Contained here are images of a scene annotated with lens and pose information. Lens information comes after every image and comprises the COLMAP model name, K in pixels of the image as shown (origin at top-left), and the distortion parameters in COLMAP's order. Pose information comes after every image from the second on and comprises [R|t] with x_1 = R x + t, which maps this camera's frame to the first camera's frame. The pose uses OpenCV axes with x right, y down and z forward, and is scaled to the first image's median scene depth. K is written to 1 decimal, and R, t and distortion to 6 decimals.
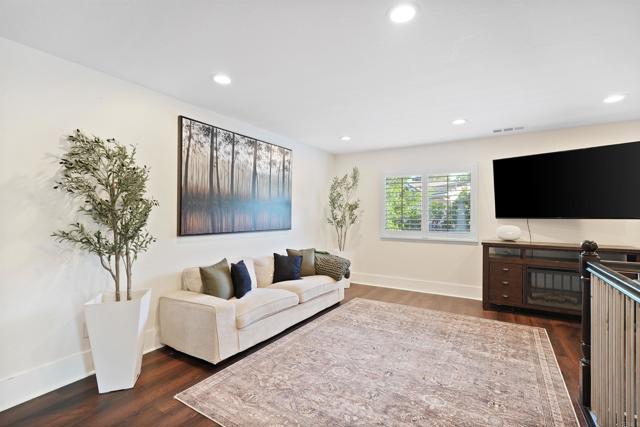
lens RADIAL K [[293.3, 0, 322.5], [0, 293.3, 212.0], [0, 0, 1]] dist [-0.017499, 0.000979]
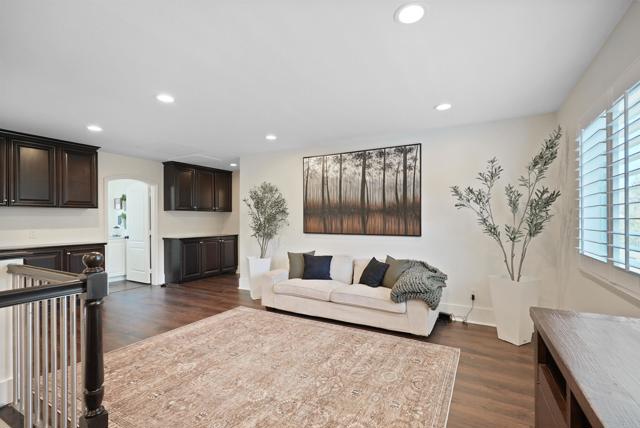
lens RADIAL K [[293.3, 0, 322.0], [0, 293.3, 218.7], [0, 0, 1]] dist [-0.017499, 0.000979]
pose [[0.050184, -0.003461, -0.998734, 0.964441], [0.012411, 0.999919, -0.002841, 0.008508], [0.998663, -0.012252, 0.050223, 0.879514]]
